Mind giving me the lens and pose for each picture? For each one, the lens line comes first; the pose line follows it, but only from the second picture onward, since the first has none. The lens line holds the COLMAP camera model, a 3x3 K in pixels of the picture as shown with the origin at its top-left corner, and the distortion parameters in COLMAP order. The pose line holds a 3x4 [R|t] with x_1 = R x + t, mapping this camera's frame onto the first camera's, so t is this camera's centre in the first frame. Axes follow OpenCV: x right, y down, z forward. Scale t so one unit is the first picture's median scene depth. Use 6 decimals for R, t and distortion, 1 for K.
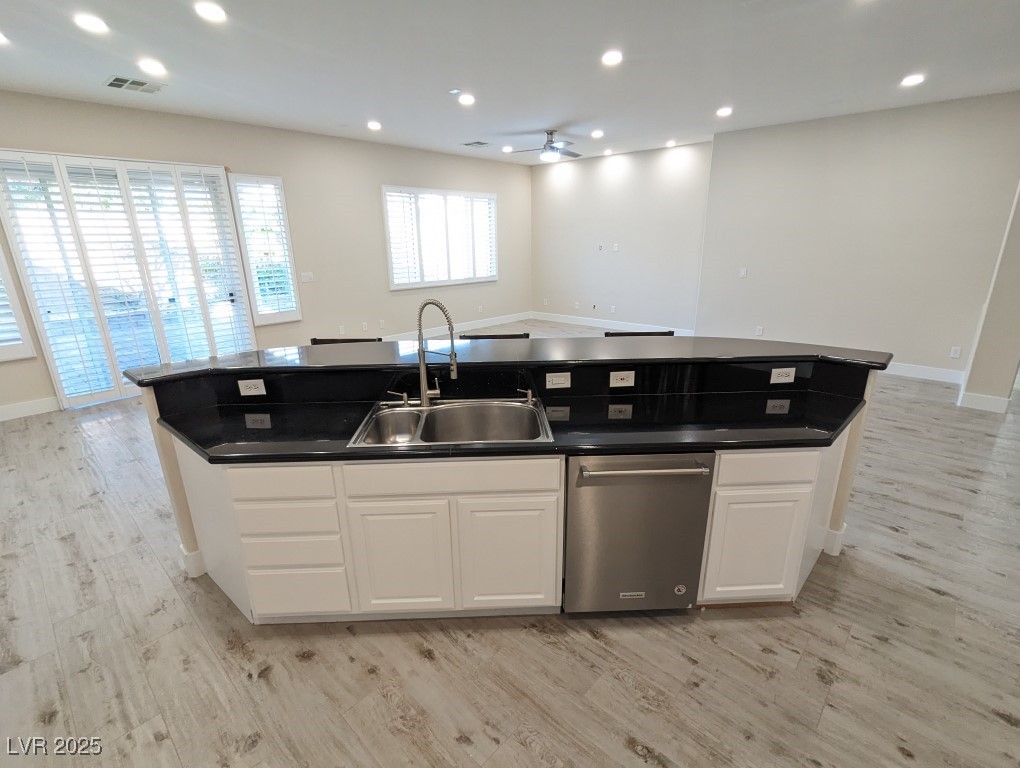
lens RADIAL K [[485.6, 0, 509.2], [0, 485.6, 388.5], [0, 0, 1]] dist [-0.001772, 0.003821]
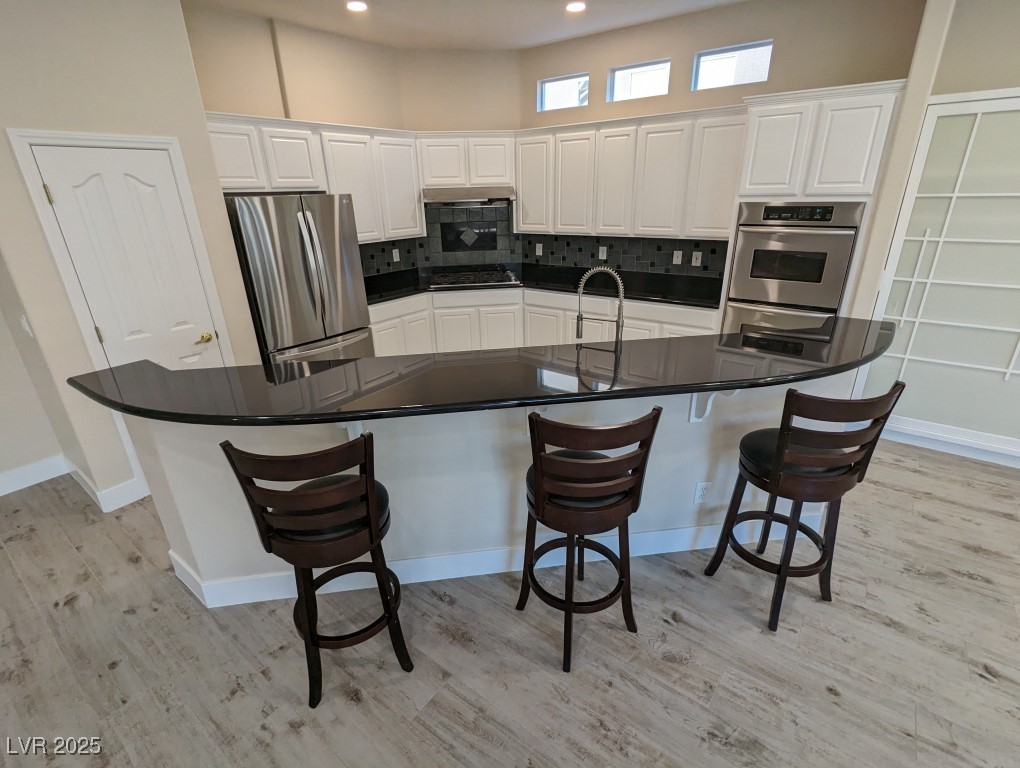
lens RADIAL K [[485.6, 0, 506.7], [0, 485.6, 388.5], [0, 0, 1]] dist [-0.001772, 0.003821]
pose [[-0.994566, 0.070491, -0.076612, 0.063983], [0.005383, 0.769729, 0.638348, -0.279905], [0.103968, 0.634467, -0.765926, 0.836770]]
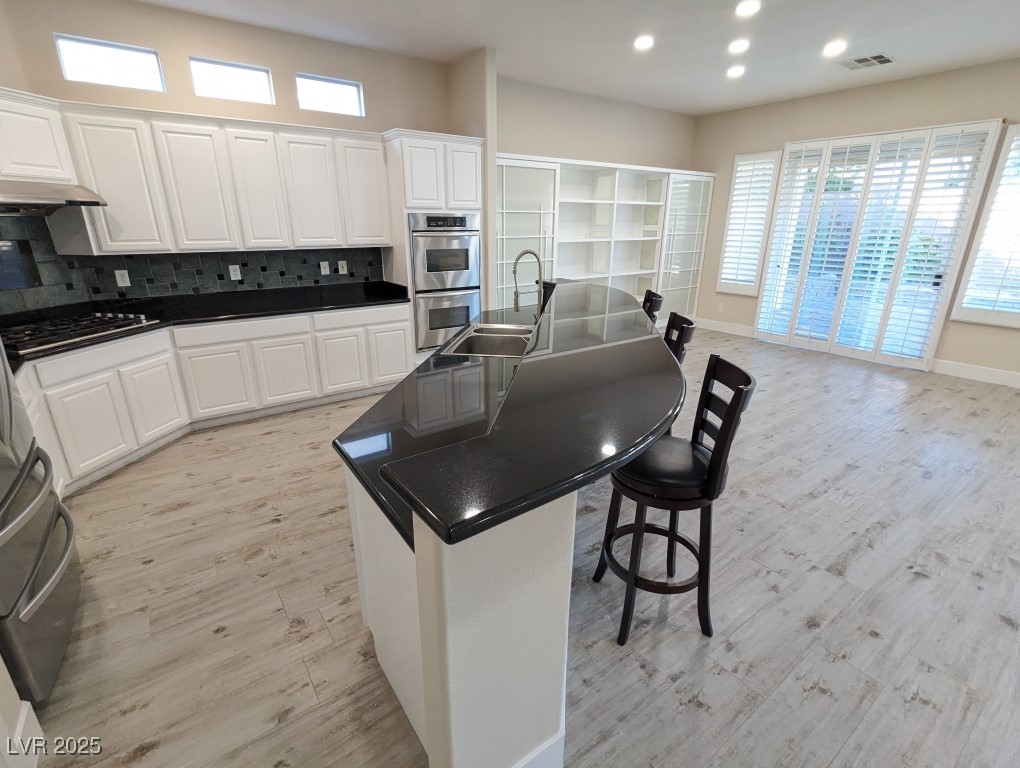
lens RADIAL K [[485.6, 0, 507.4], [0, 485.6, 390.0], [0, 0, 1]] dist [-0.001772, 0.003821]
pose [[-0.193718, 0.334875, -0.922134, 0.518403], [-0.295290, 0.876449, 0.380318, -0.144243], [0.935563, 0.345971, -0.070898, 0.504883]]
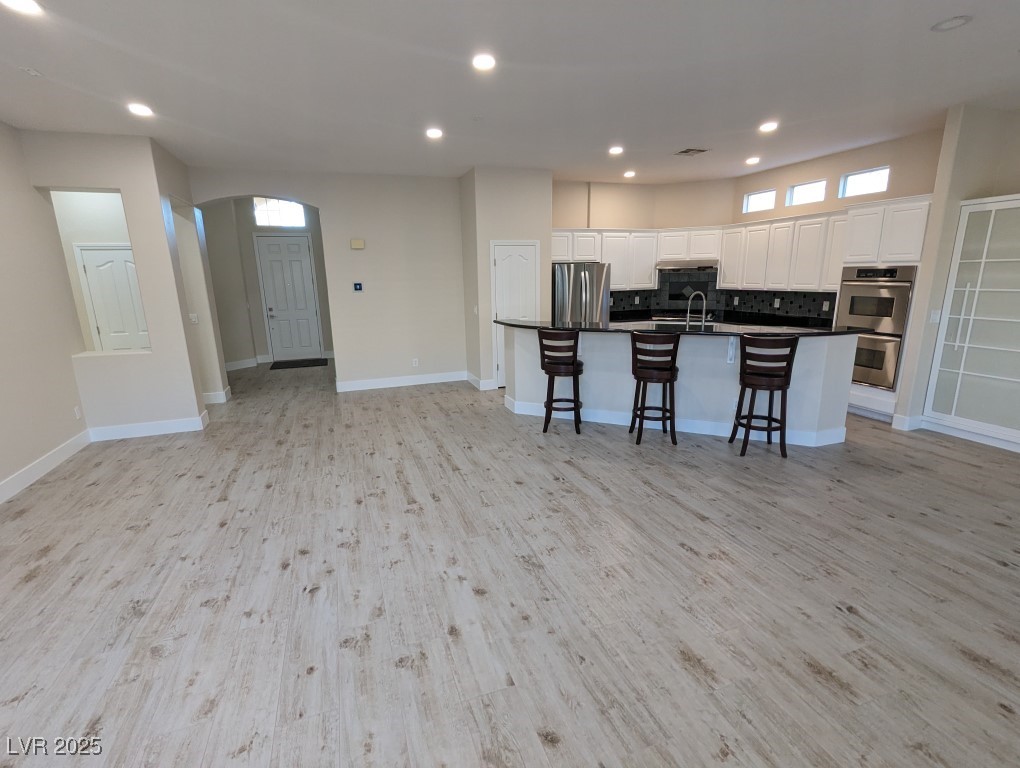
lens RADIAL K [[485.6, 0, 505.5], [0, 485.6, 382.7], [0, 0, 1]] dist [-0.001772, 0.003821]
pose [[-0.883147, -0.073651, 0.463279, -0.193962], [0.168768, 0.871582, 0.460286, -0.440358], [-0.437686, 0.484687, -0.757304, 1.444586]]
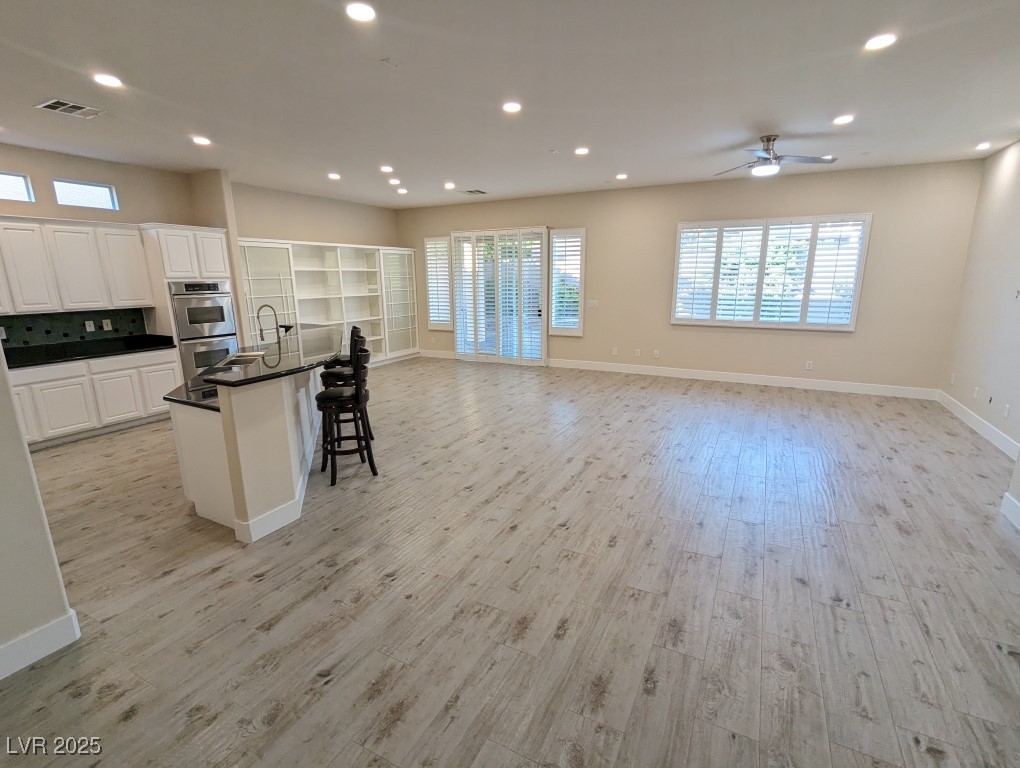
lens RADIAL K [[485.6, 0, 508.7], [0, 485.6, 388.8], [0, 0, 1]] dist [-0.001772, 0.003821]
pose [[0.261744, 0.229761, -0.937390, 0.999193], [-0.282415, 0.946972, 0.153251, -0.204043], [0.922893, 0.224620, 0.312752, 0.611717]]
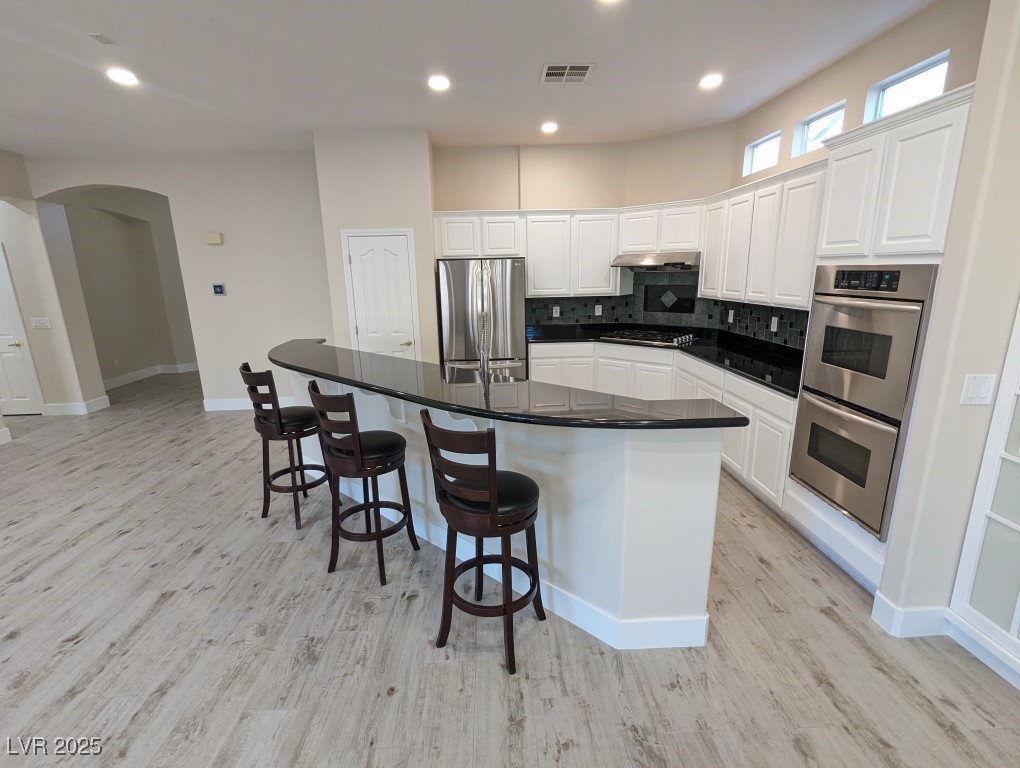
lens RADIAL K [[485.6, 0, 506.5], [0, 485.6, 386.5], [0, 0, 1]] dist [-0.001772, 0.003821]
pose [[-0.707564, -0.138151, 0.693013, -0.484940], [0.239216, 0.875974, 0.418862, -0.232142], [-0.664927, 0.462152, -0.586760, 0.782948]]
